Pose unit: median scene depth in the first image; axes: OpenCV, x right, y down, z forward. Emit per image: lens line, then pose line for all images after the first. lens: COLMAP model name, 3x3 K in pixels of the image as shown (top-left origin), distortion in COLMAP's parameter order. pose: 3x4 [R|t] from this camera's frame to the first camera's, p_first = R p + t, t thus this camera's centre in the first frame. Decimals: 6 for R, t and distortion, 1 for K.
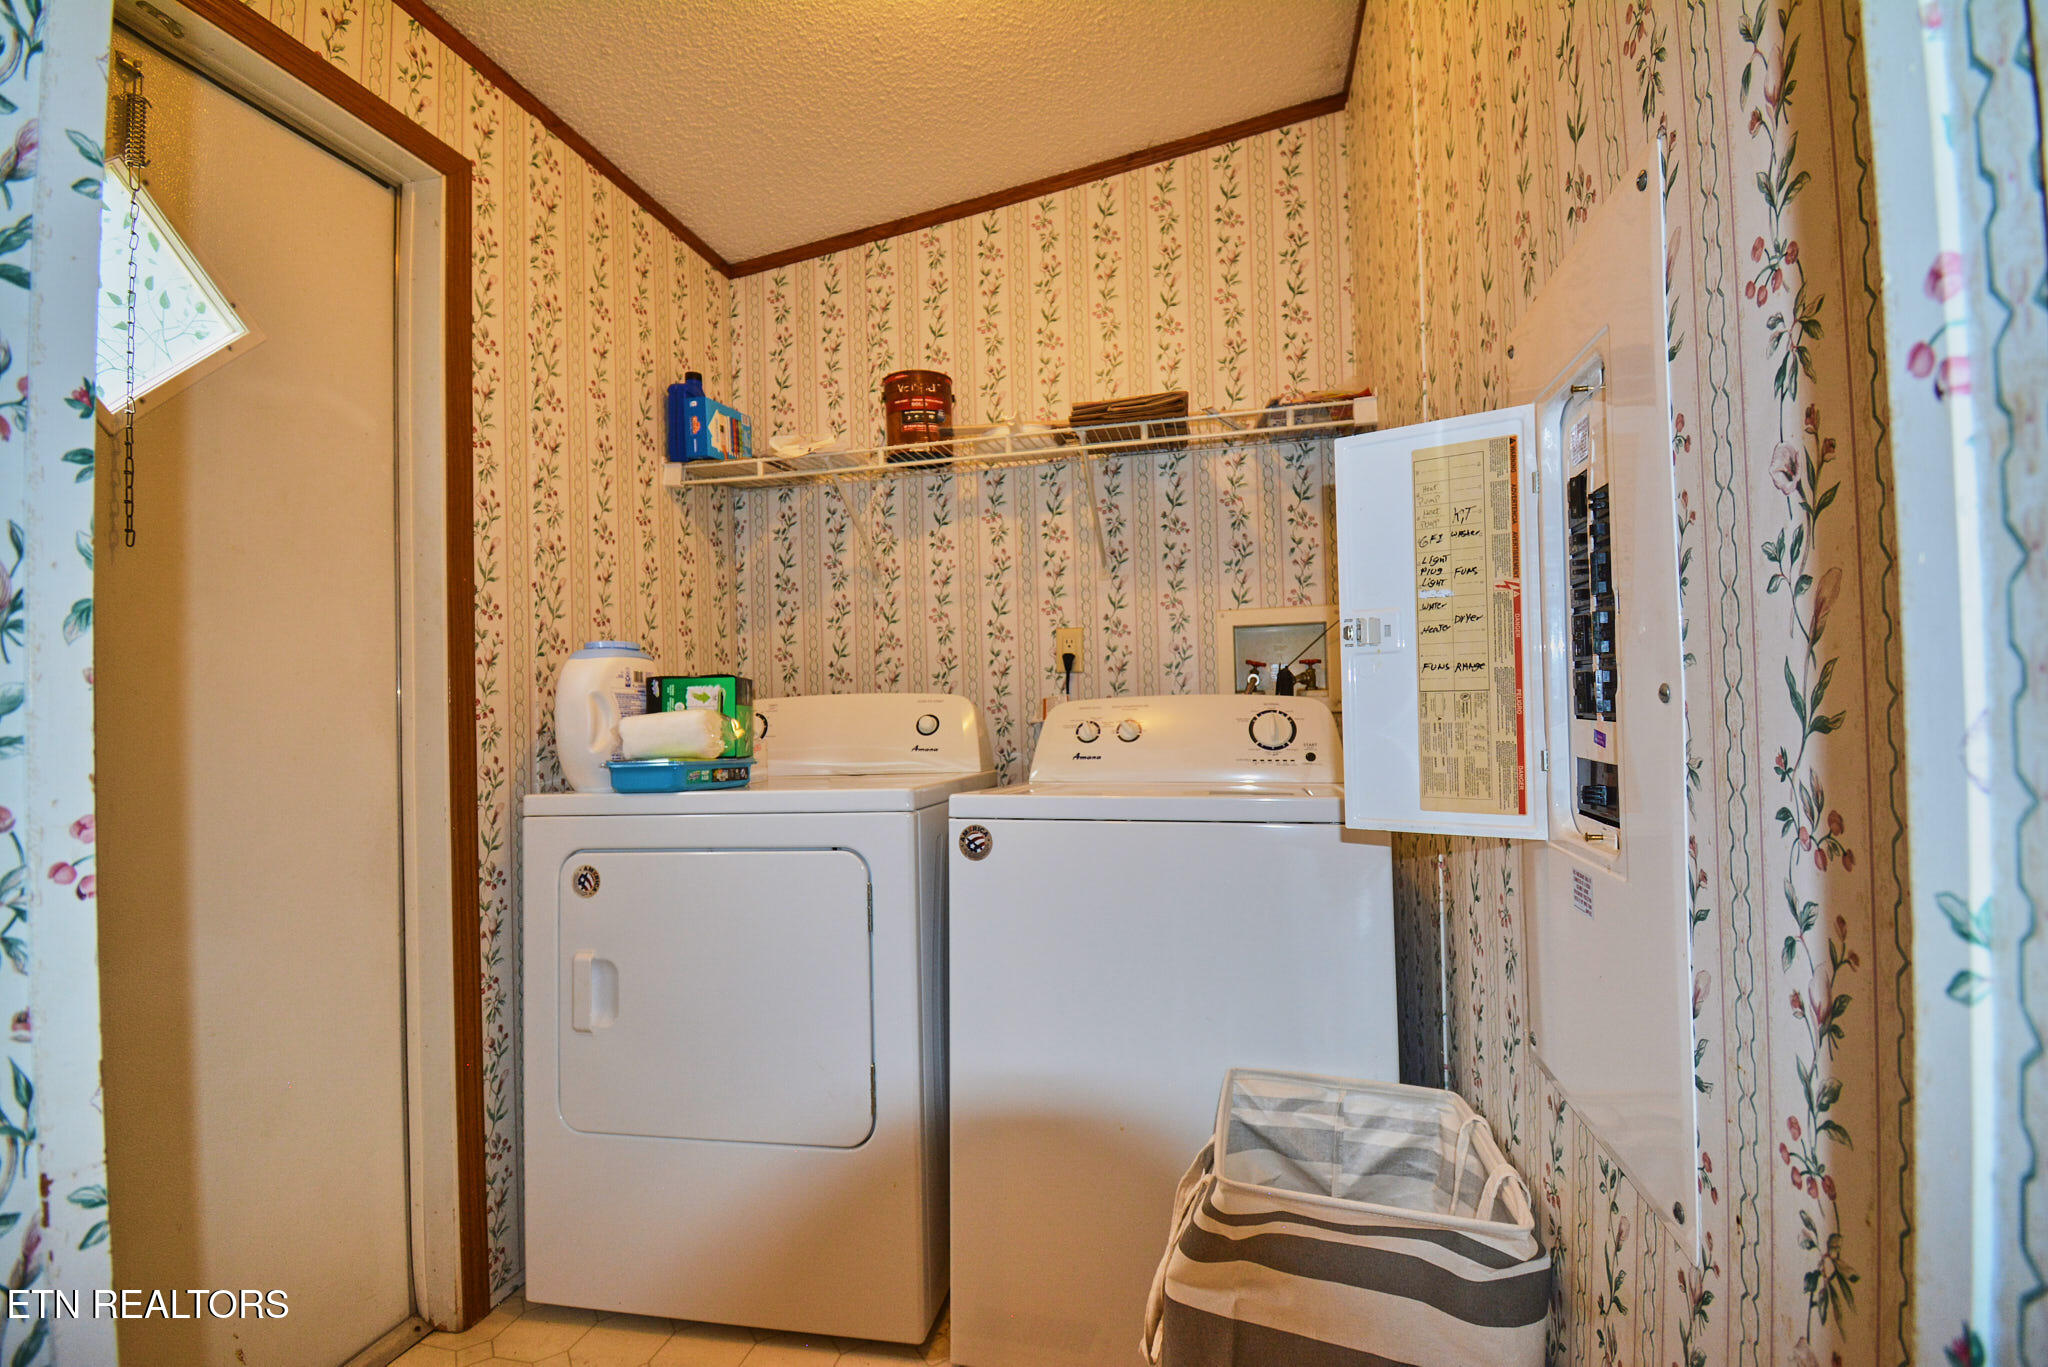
lens RADIAL K [[901.0, 0, 1019.8], [0, 901.0, 690.8], [0, 0, 1]] dist [0.007582, -0.017574]
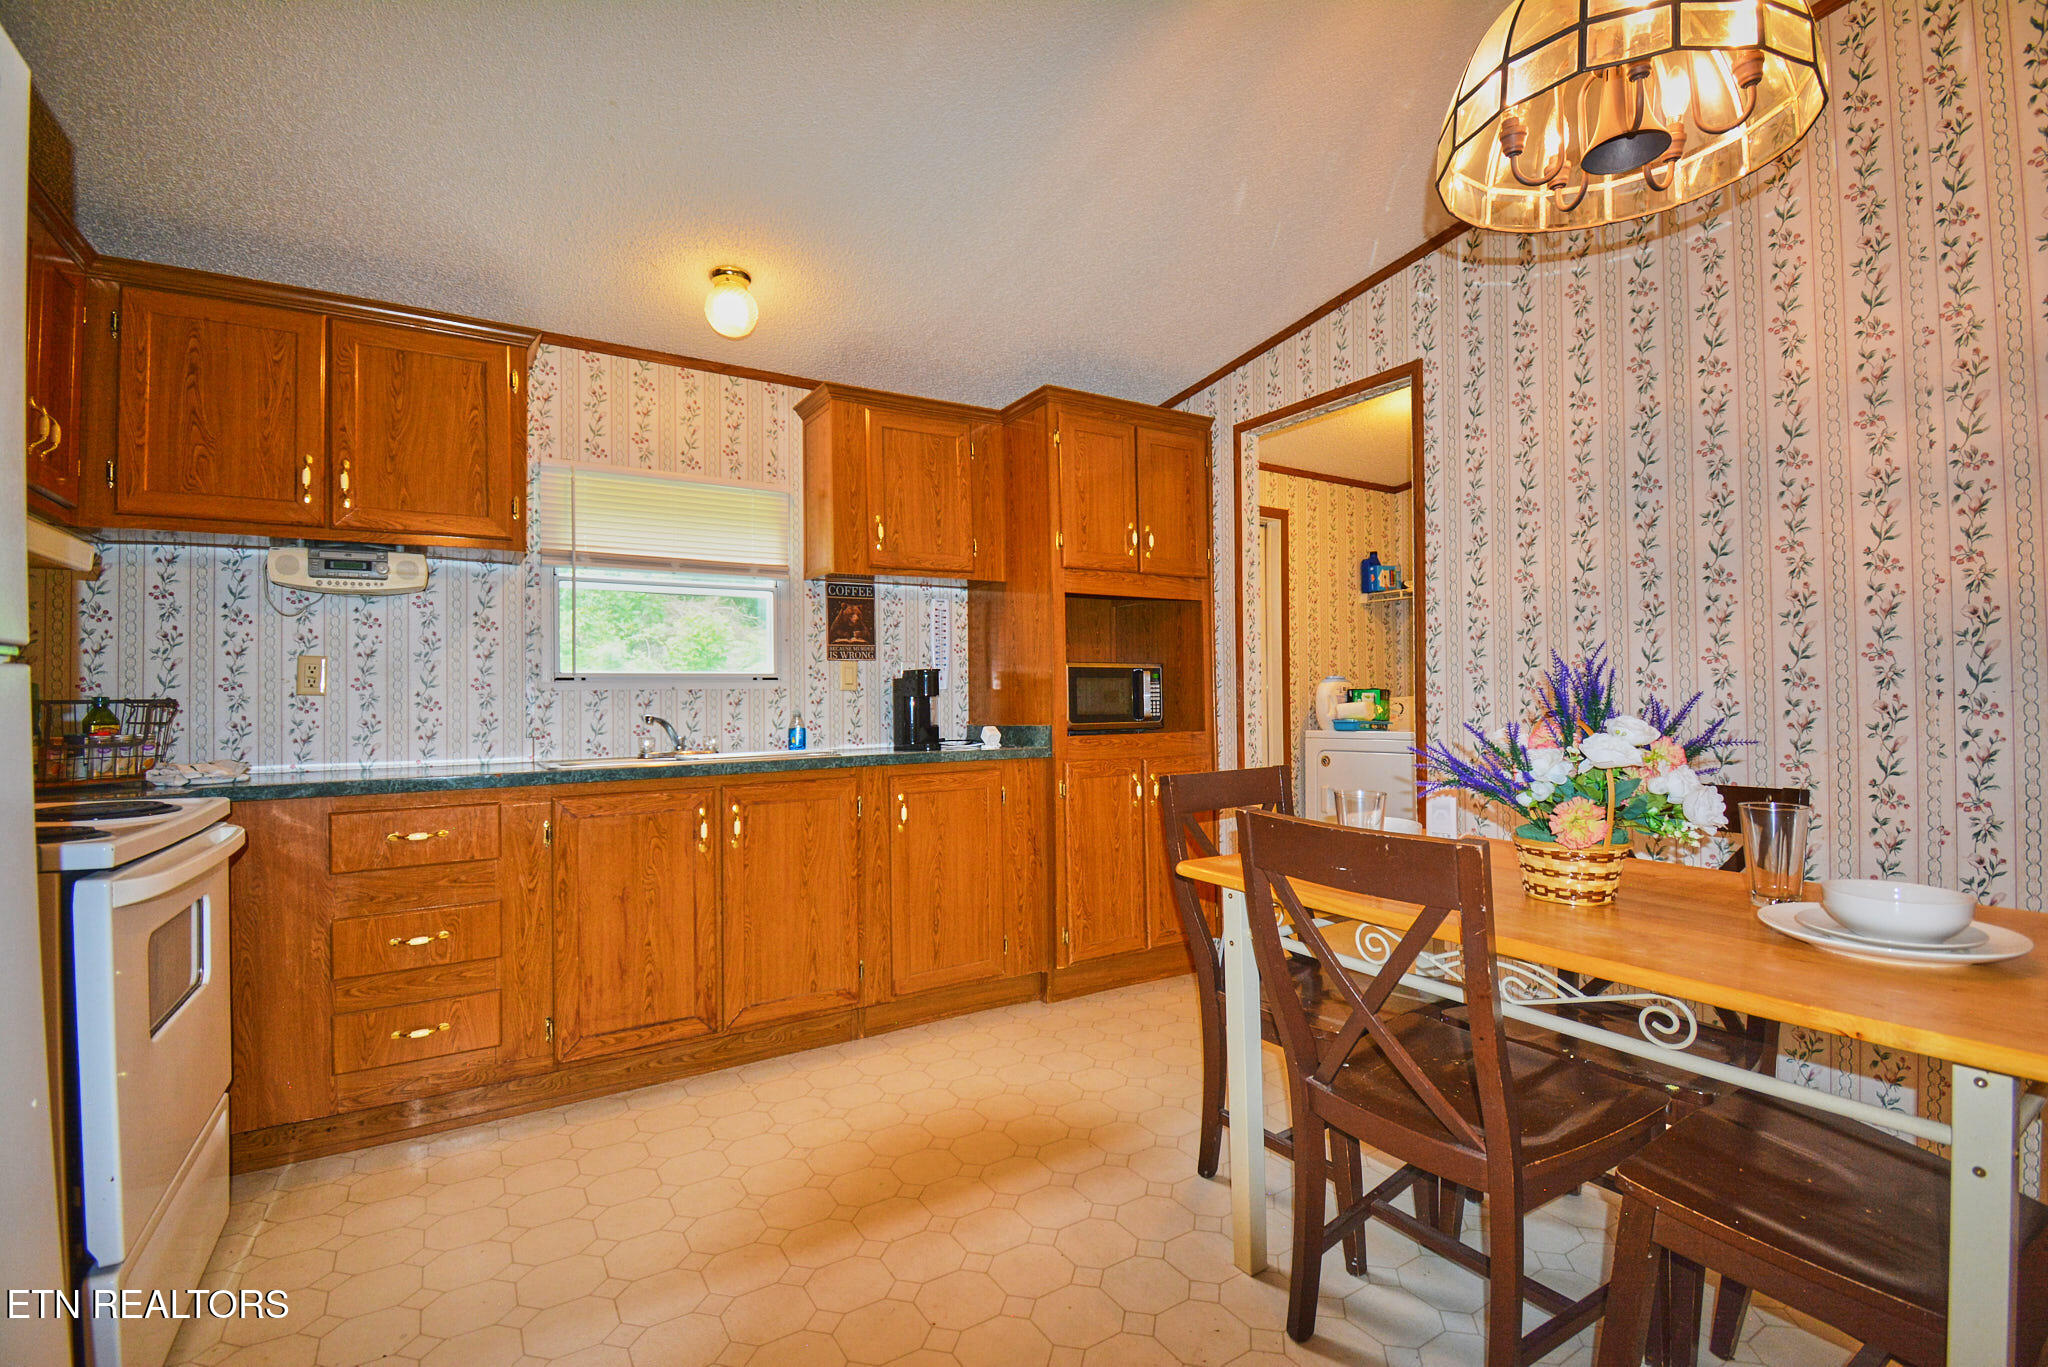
lens RADIAL K [[901.0, 0, 1024.7], [0, 901.0, 689.9], [0, 0, 1]] dist [0.007582, -0.017574]
pose [[0.703933, 0.009270, -0.710206, 0.756813], [0.003160, 0.999864, 0.016183, -0.055005], [0.710260, -0.013637, 0.703808, -1.457622]]
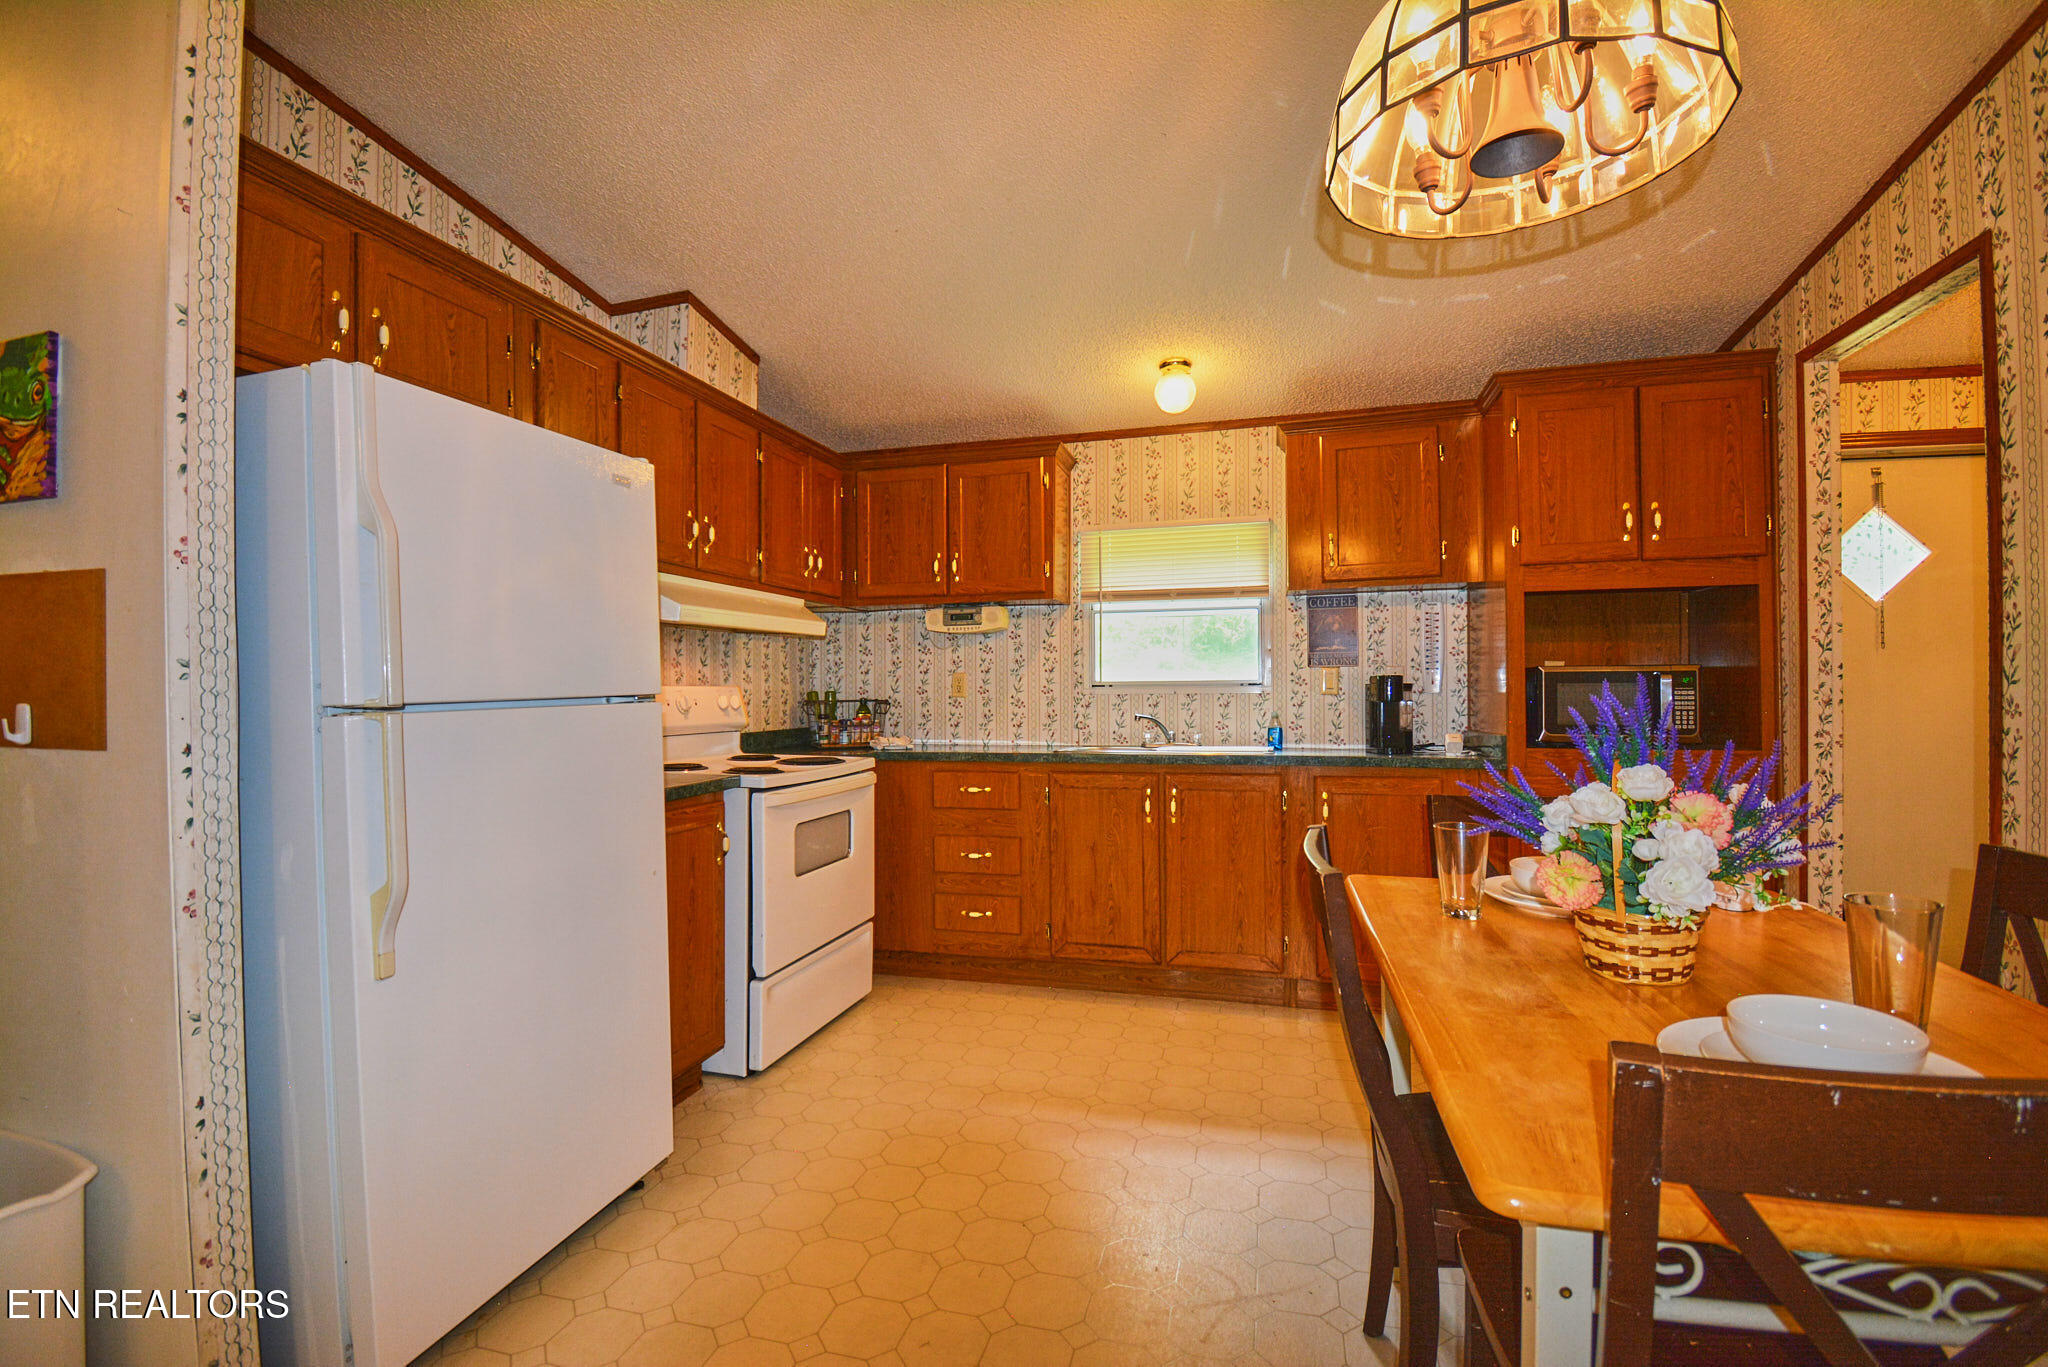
lens RADIAL K [[901.0, 0, 1025.9], [0, 901.0, 686.0], [0, 0, 1]] dist [0.007582, -0.017574]
pose [[-0.042244, 0.019966, -0.998908, 1.543996], [0.019334, 0.999629, 0.019163, -0.123737], [0.998920, -0.018503, -0.042615, -0.676122]]
